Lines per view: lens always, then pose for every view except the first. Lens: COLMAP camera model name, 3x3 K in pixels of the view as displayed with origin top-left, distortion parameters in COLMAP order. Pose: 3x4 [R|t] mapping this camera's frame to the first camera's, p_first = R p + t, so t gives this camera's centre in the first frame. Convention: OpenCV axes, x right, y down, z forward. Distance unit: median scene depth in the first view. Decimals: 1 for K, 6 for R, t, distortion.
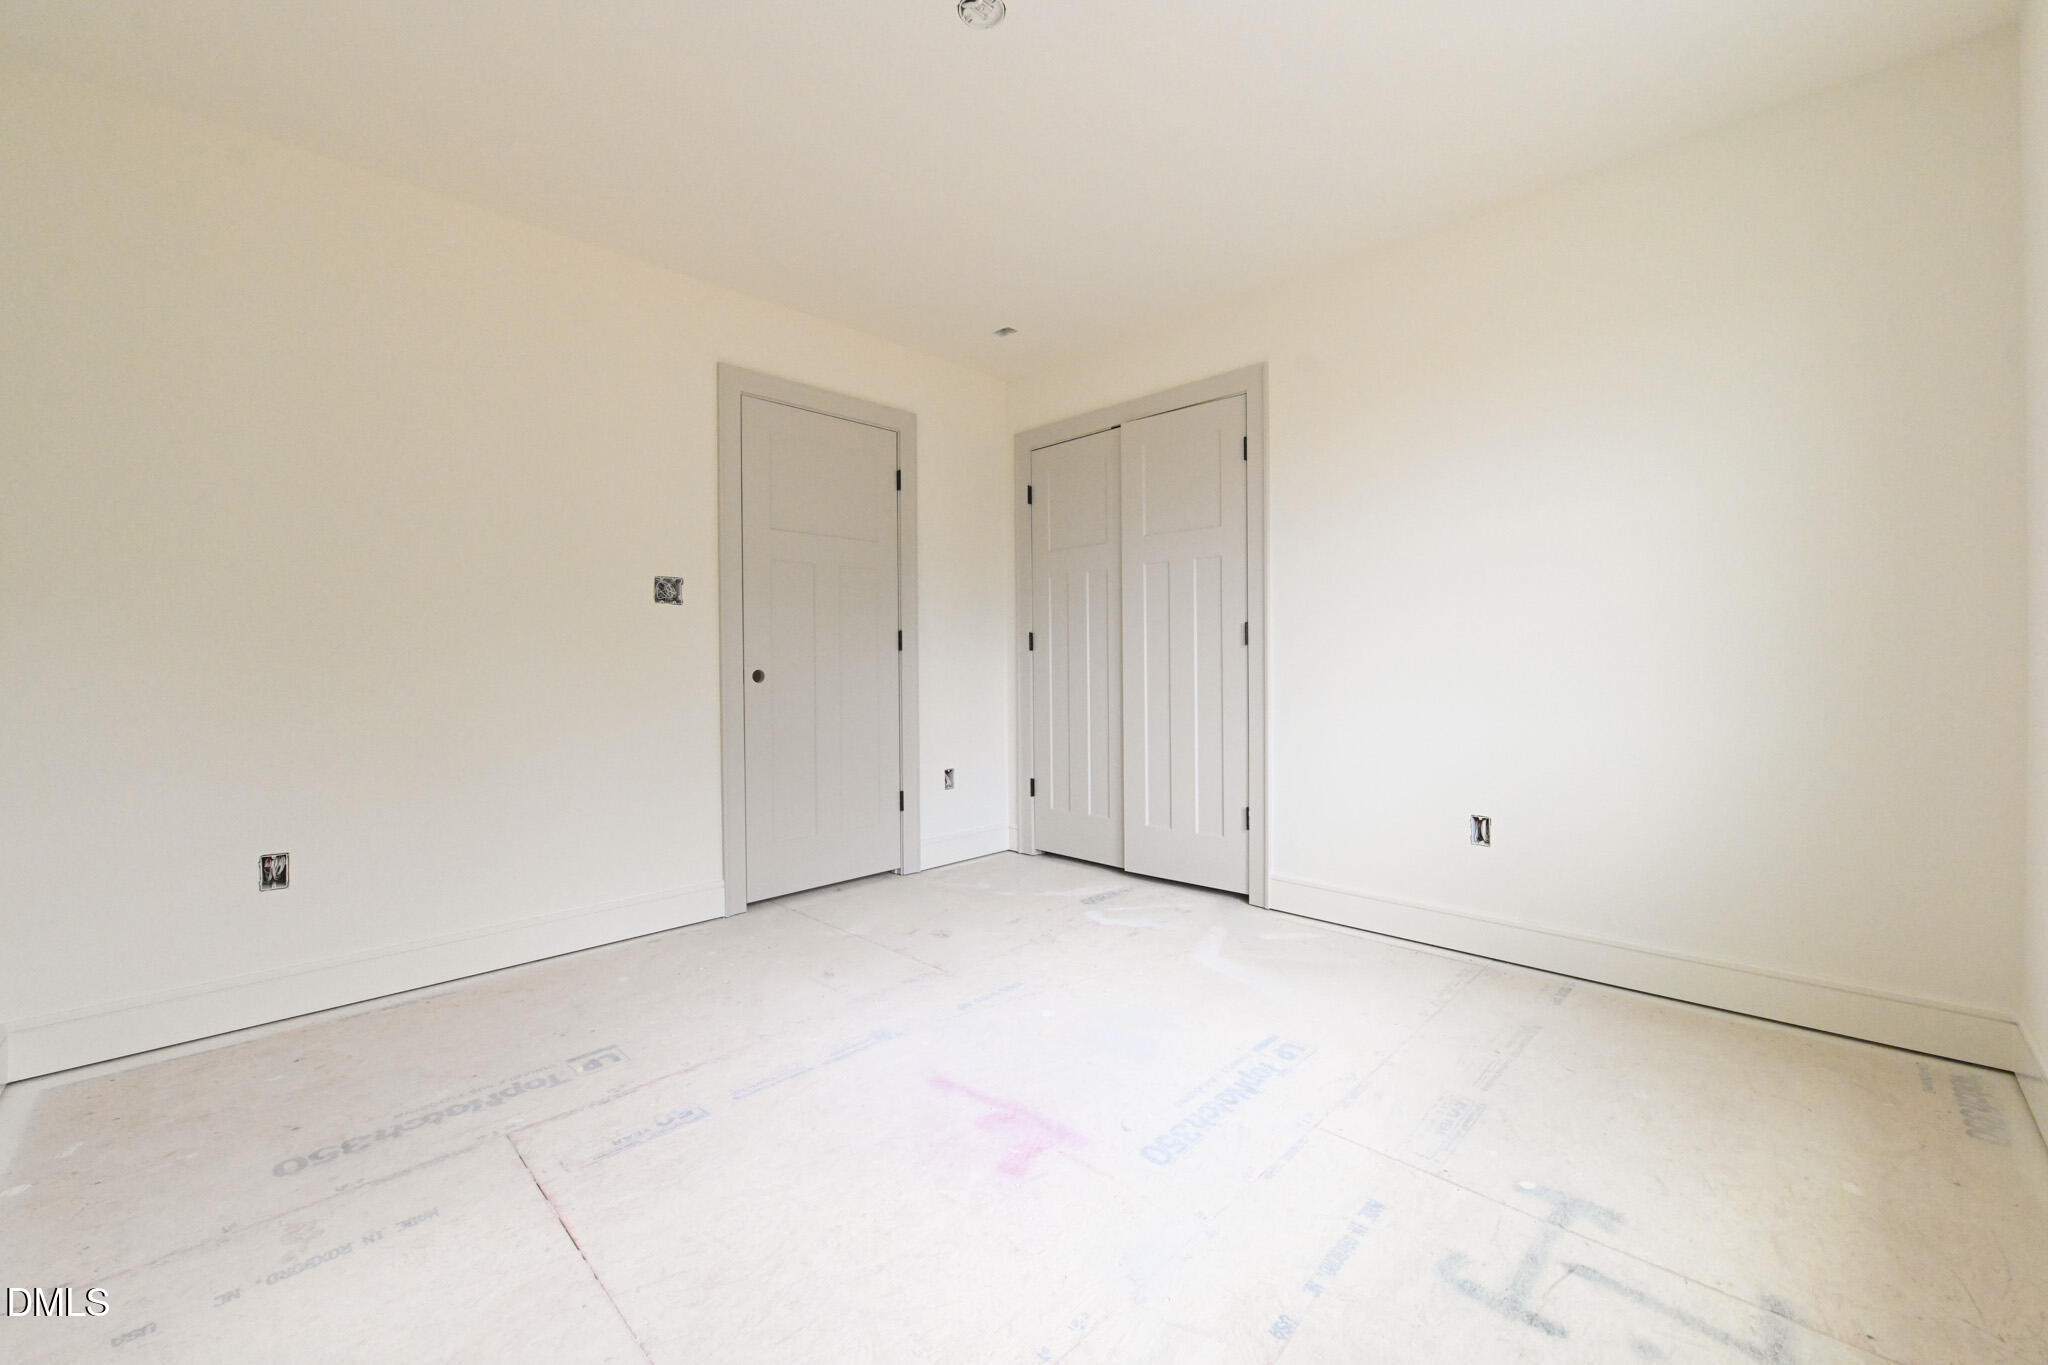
lens RADIAL K [[808.7, 0, 1022.4], [0, 808.7, 671.2], [0, 0, 1]] dist [-0.002929, -0.001004]
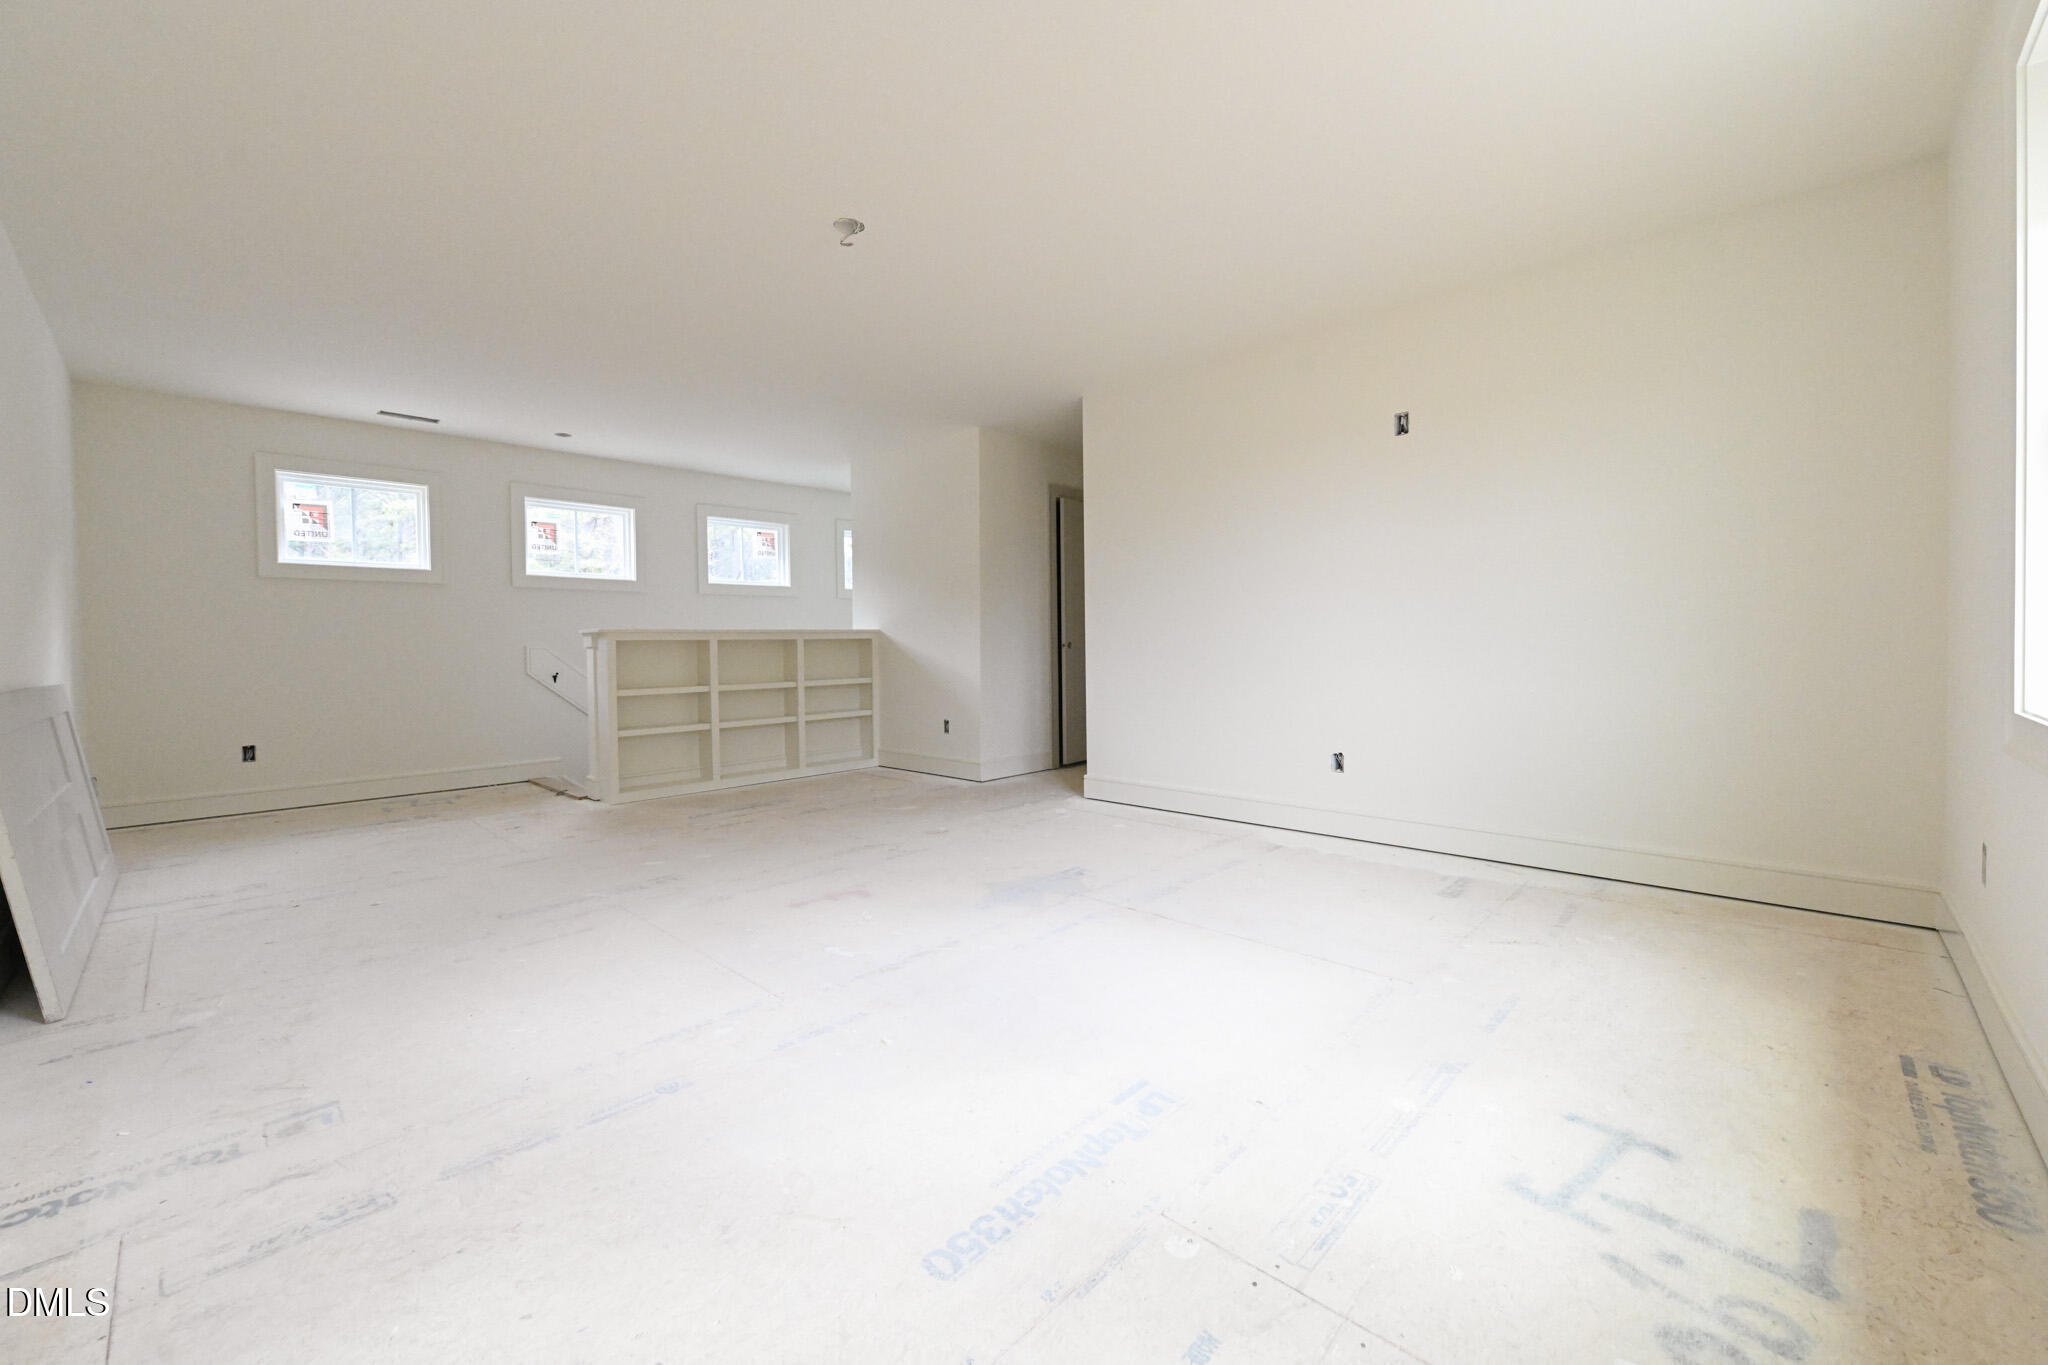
lens RADIAL K [[808.7, 0, 1024.8], [0, 808.7, 684.4], [0, 0, 1]] dist [-0.002929, -0.001004]
pose [[0.999981, -0.004272, 0.004536, 0.223569], [0.004023, 0.998557, 0.053558, 0.000880], [-0.004758, -0.053539, 0.998554, 0.232944]]
